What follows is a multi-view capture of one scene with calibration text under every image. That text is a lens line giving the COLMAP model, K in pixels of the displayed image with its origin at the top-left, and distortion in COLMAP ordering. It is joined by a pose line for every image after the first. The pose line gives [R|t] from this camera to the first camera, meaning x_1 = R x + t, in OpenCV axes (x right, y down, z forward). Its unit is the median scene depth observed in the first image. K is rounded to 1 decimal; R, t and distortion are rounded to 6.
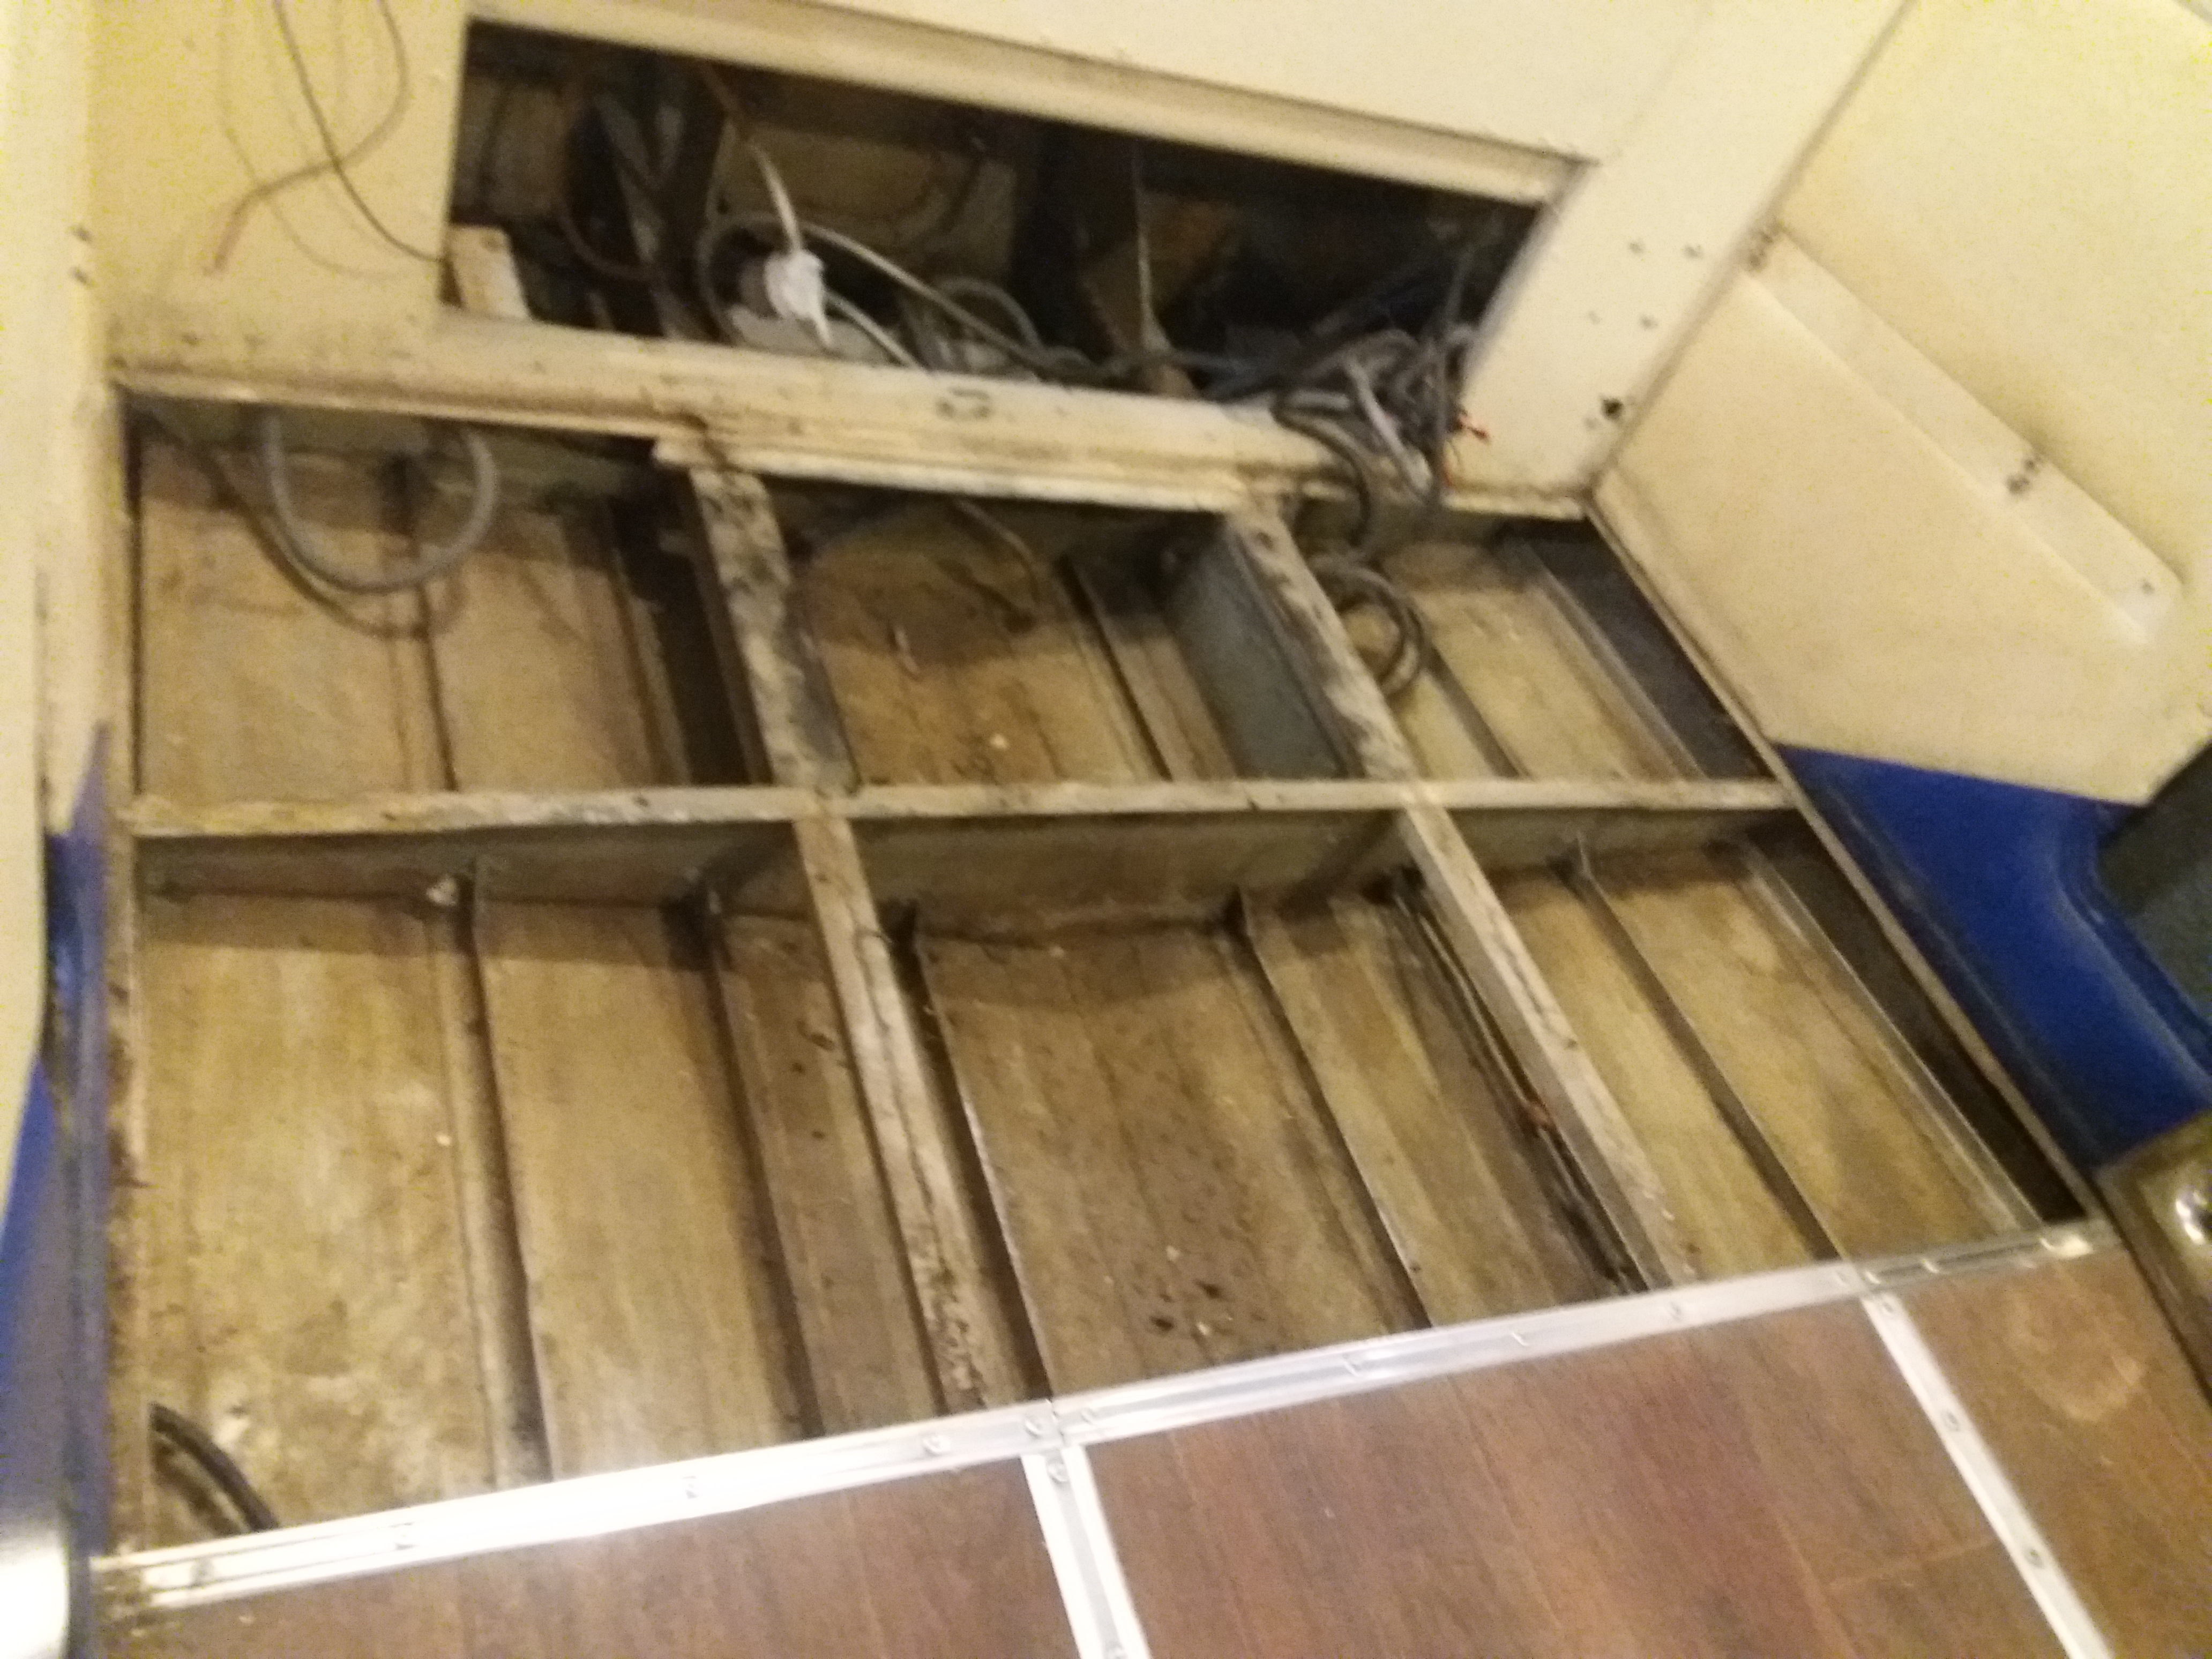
lens RADIAL K [[1830.9, 0, 1107.4], [0, 1830.9, 800.1], [0, 0, 1]] dist [0.144968, -0.337909]
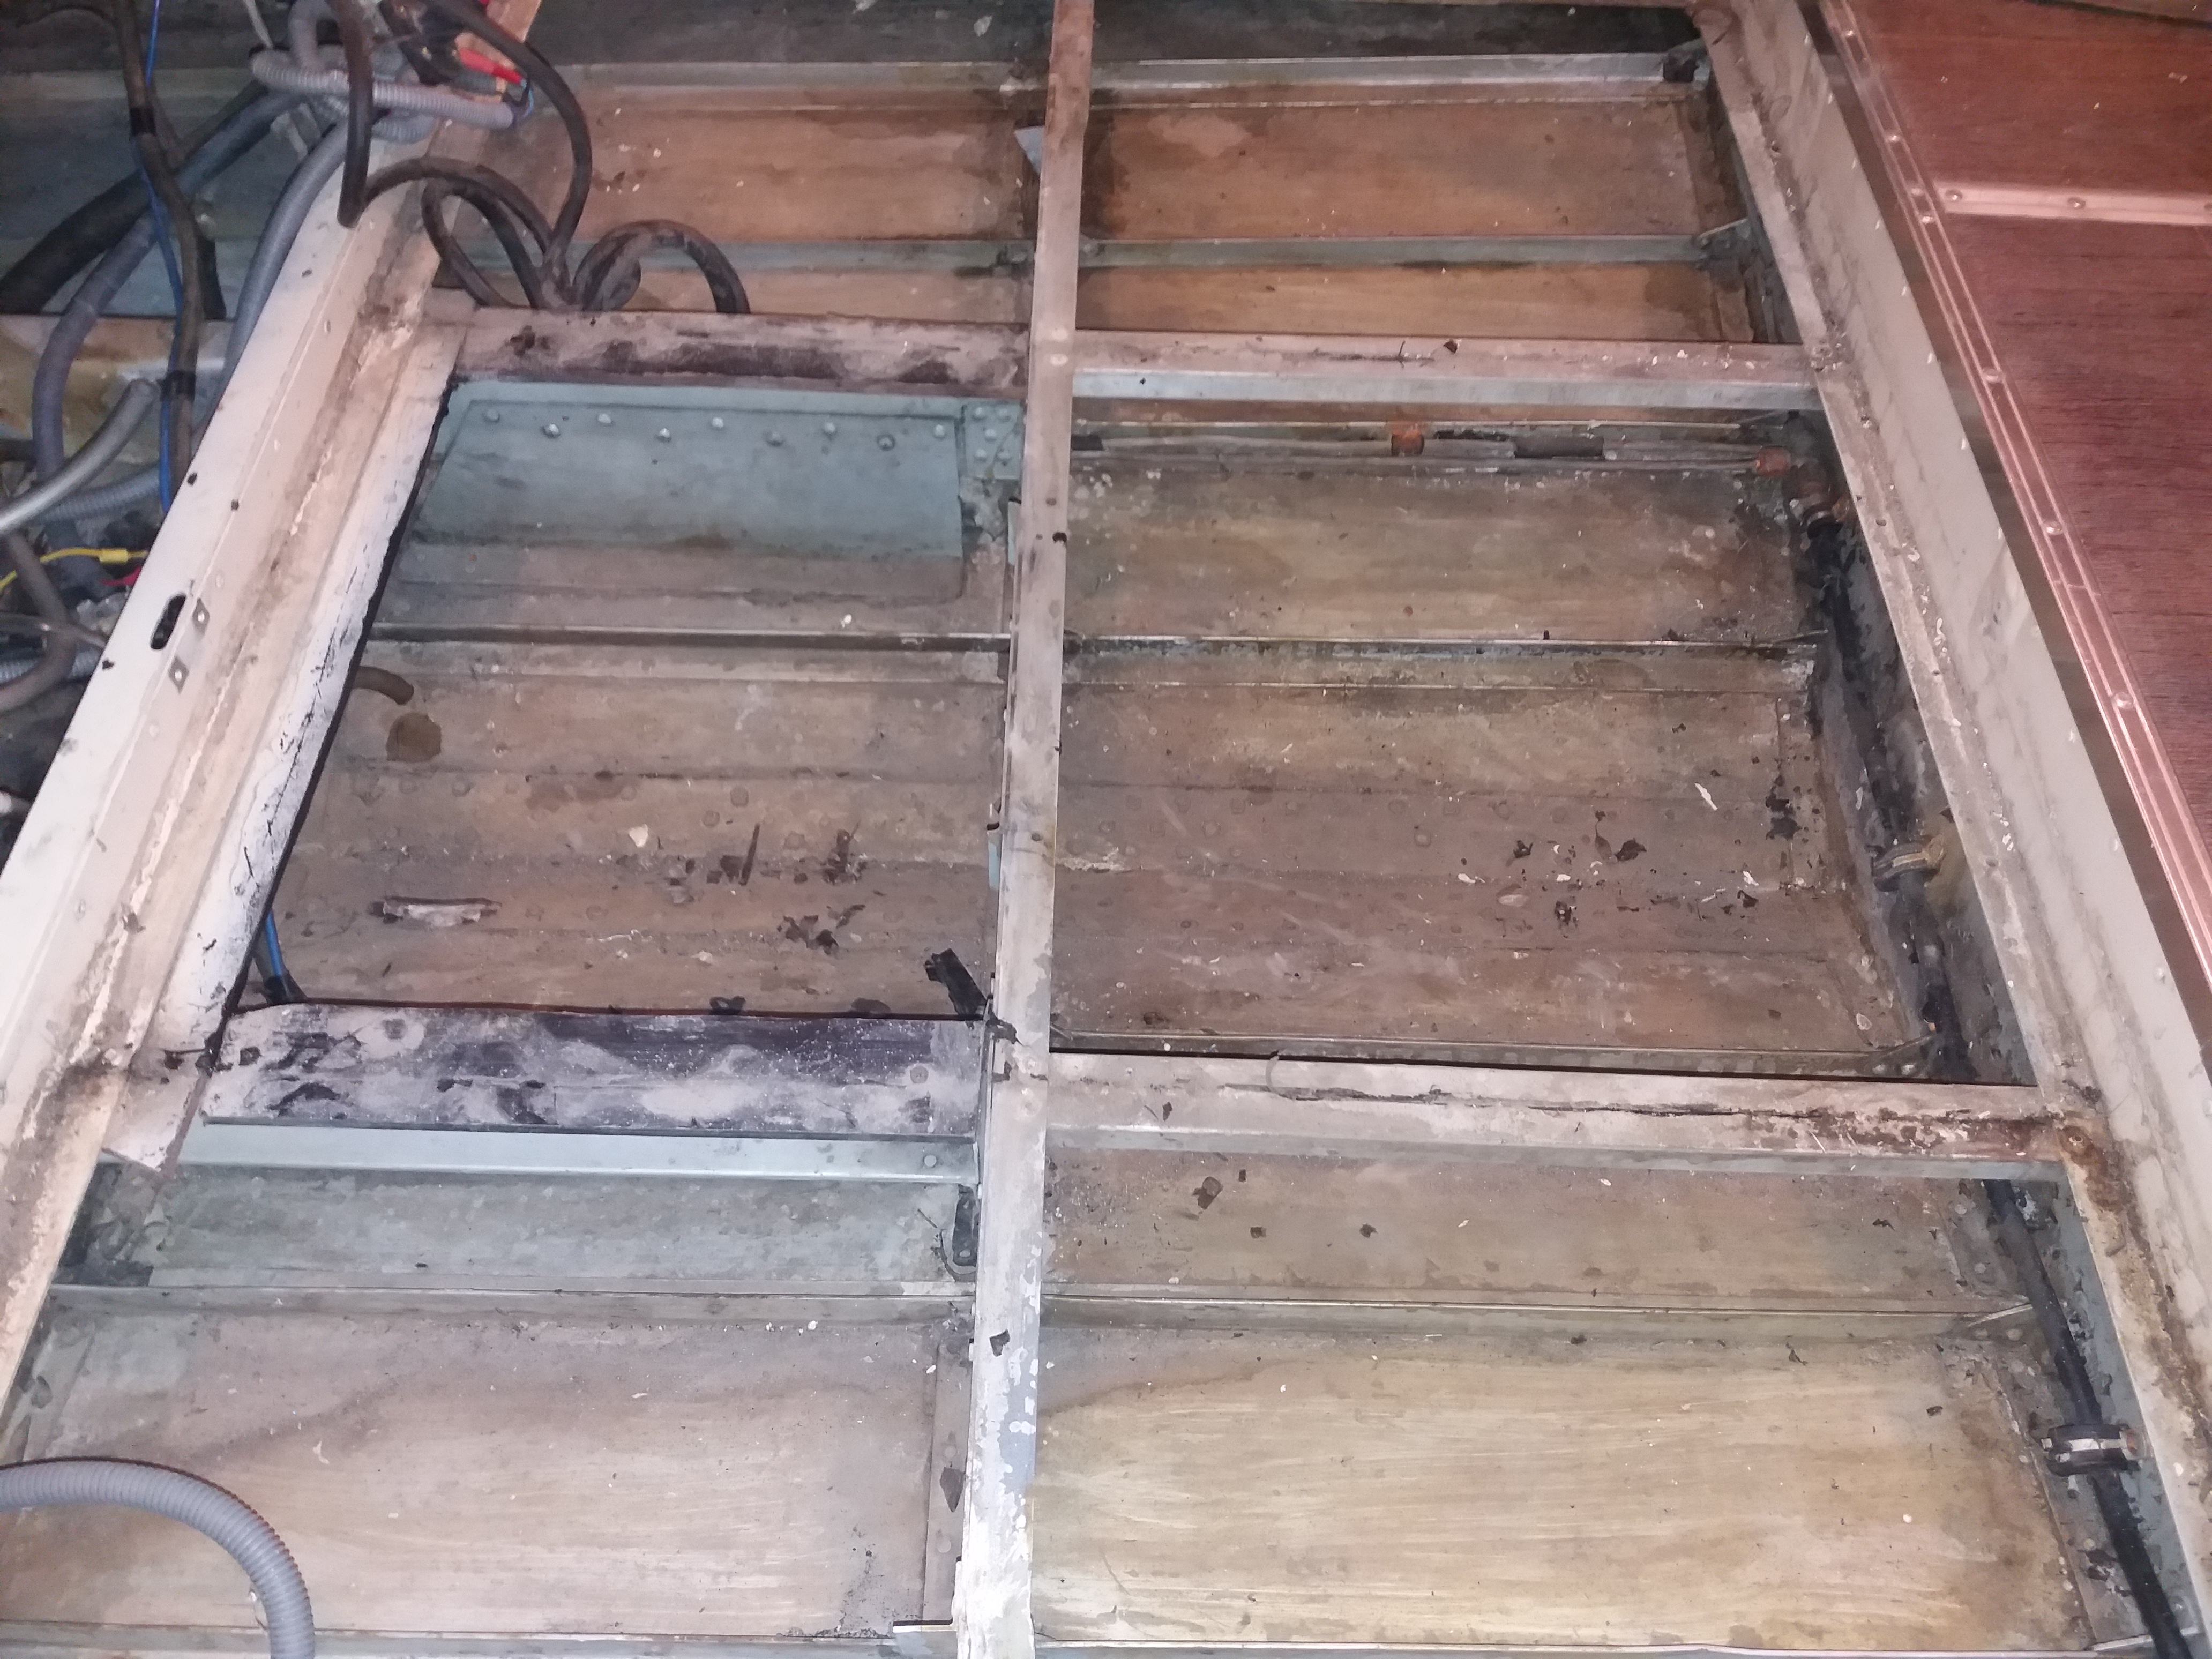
lens RADIAL K [[1830.9, 0, 1107.4], [0, 1830.9, 800.1], [0, 0, 1]] dist [0.144968, -0.337909]
pose [[0.331624, -0.903603, 0.271159, -0.263892], [0.721355, 0.428105, 0.544401, -0.428210], [-0.608007, 0.015066, 0.793789, 0.511197]]
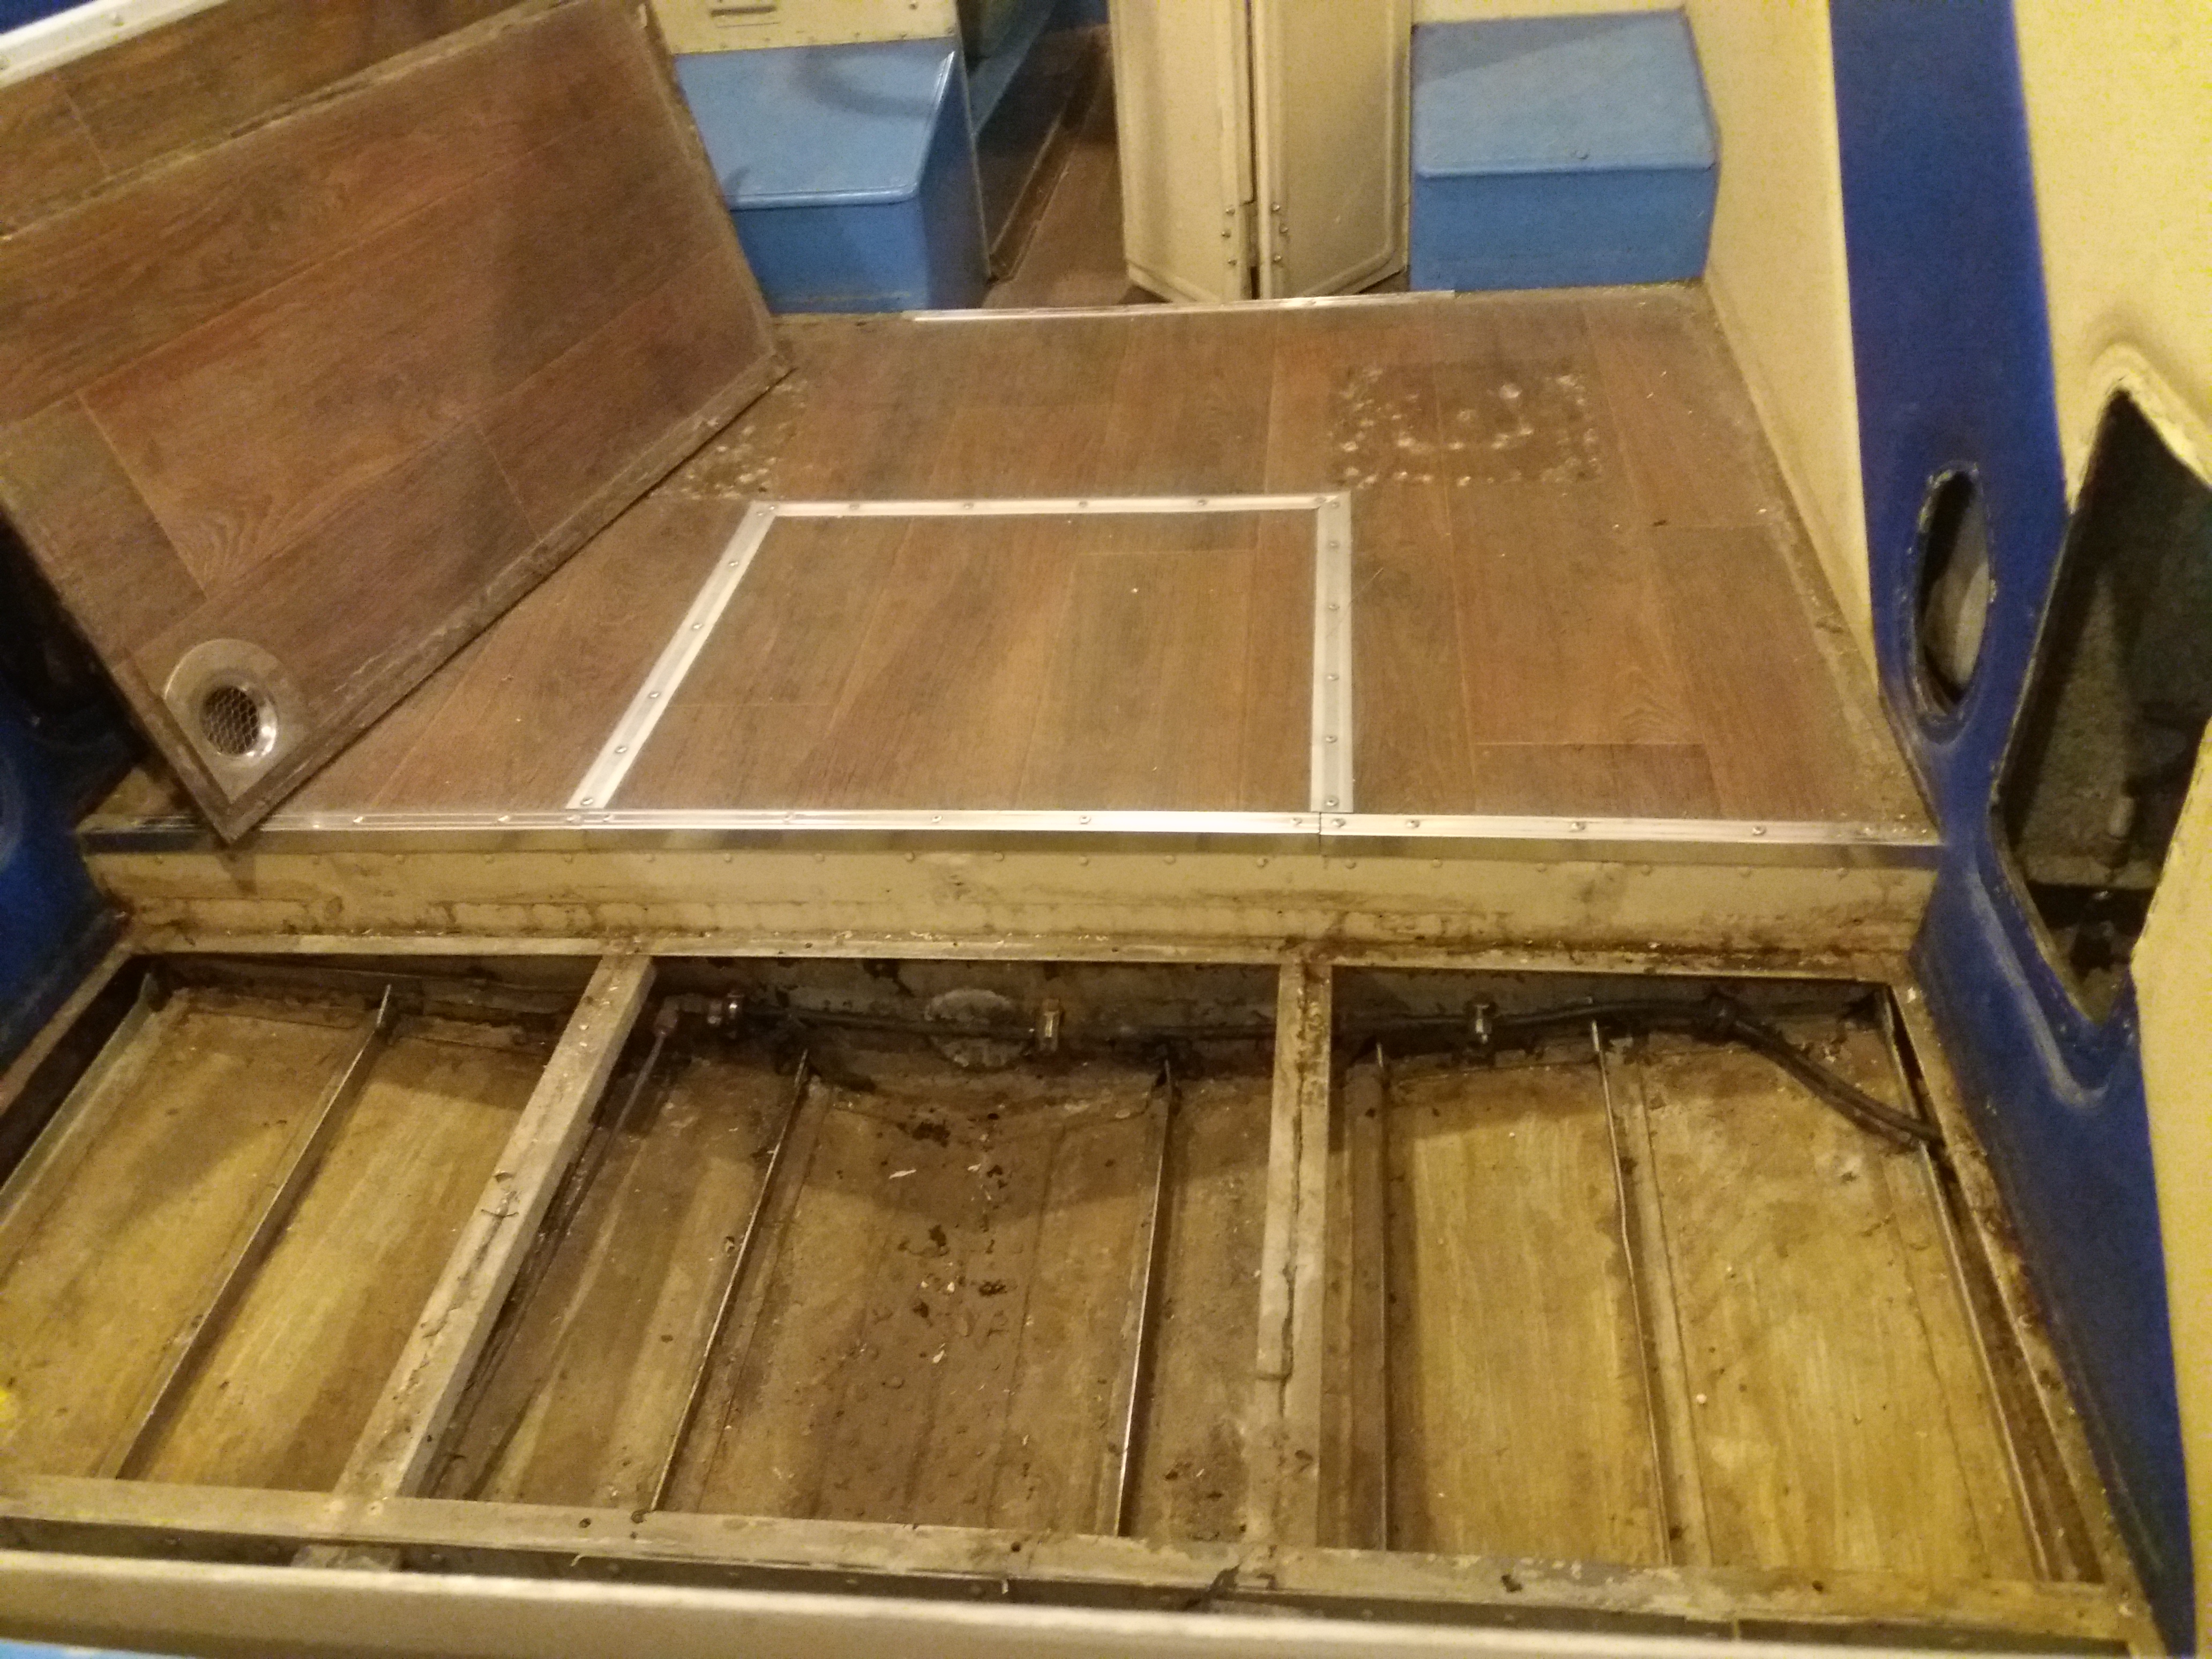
lens RADIAL K [[1785.2, 0, 1140.7], [0, 1785.2, 799.4], [0, 0, 1]] dist [0.245174, -0.686962]
pose [[-0.876658, -0.452072, 0.164626, -0.101114], [0.130785, 0.105367, 0.985796, -0.869270], [-0.462997, 0.885736, -0.033247, 0.870386]]
